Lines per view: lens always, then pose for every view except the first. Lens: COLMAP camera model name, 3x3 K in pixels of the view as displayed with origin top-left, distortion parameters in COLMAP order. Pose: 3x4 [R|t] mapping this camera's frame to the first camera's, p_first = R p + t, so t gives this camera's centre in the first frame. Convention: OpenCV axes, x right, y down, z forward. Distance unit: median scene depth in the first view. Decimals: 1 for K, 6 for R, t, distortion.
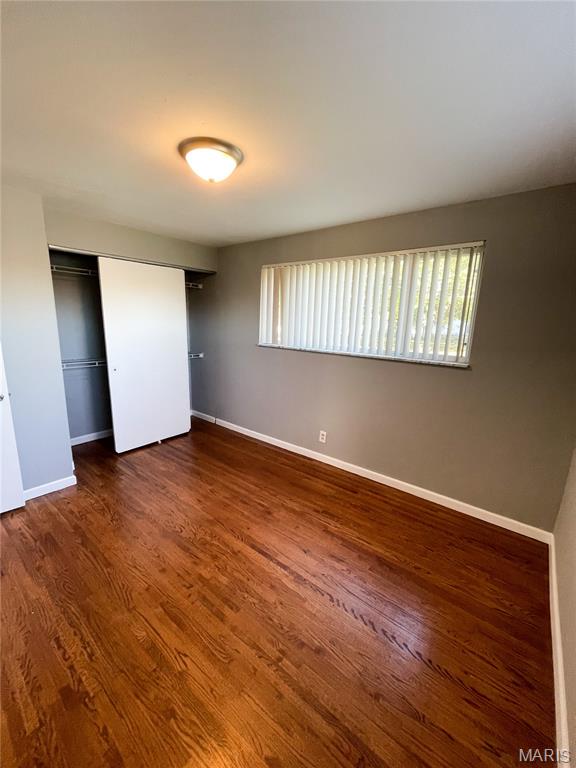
lens RADIAL K [[310.6, 0, 281.1], [0, 310.6, 385.0], [0, 0, 1]] dist [-0.002108, -0.000672]
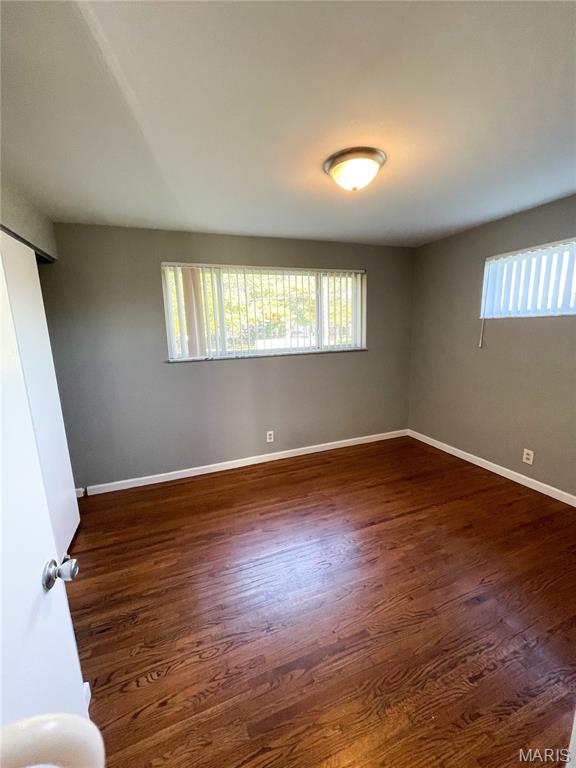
lens RADIAL K [[310.6, 0, 294.3], [0, 310.6, 385.3], [0, 0, 1]] dist [-0.002108, -0.000672]
pose [[0.488469, -0.206913, 0.847694, -0.703318], [0.225557, 0.968402, 0.106404, -0.096575], [-0.842925, 0.139228, 0.519705, 0.383836]]
